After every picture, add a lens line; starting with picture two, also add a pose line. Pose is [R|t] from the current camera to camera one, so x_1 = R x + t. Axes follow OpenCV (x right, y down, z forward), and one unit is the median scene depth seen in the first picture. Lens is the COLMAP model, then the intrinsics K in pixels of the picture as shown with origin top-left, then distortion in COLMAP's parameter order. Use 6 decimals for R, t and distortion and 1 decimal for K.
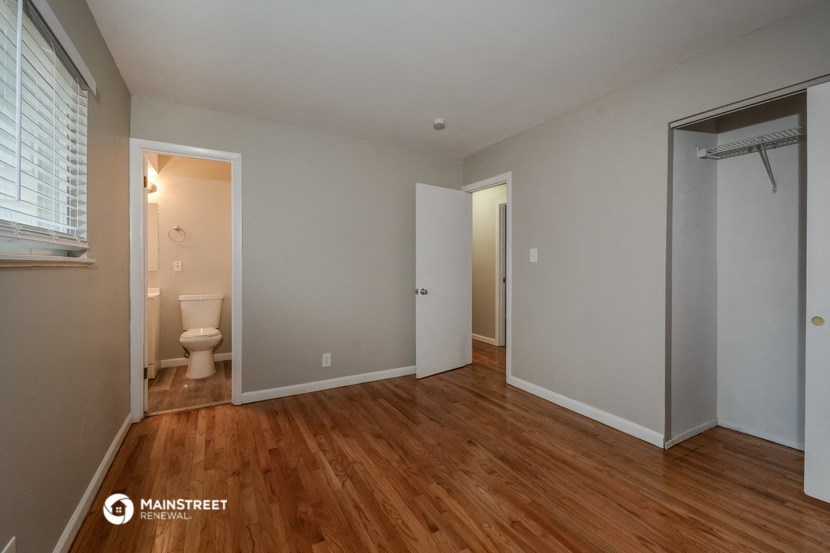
lens RADIAL K [[379.1, 0, 422.4], [0, 379.1, 270.1], [0, 0, 1]] dist [-0.000852, -0.000768]
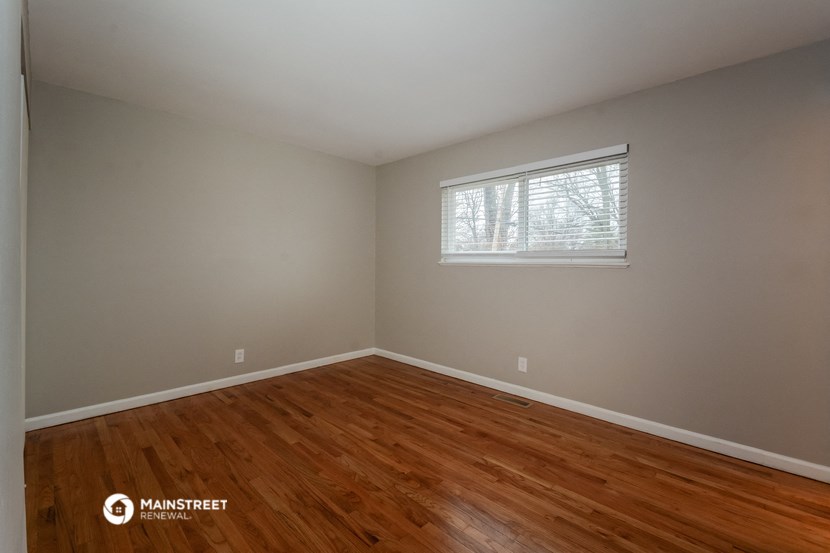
lens RADIAL K [[379.1, 0, 422.4], [0, 379.1, 270.1], [0, 0, 1]] dist [-0.000852, -0.000768]
pose [[-0.962426, -0.009627, -0.271373, 0.283756], [-0.016282, 0.999619, 0.022282, -0.022909], [0.271056, 0.025863, -0.962216, 2.036757]]
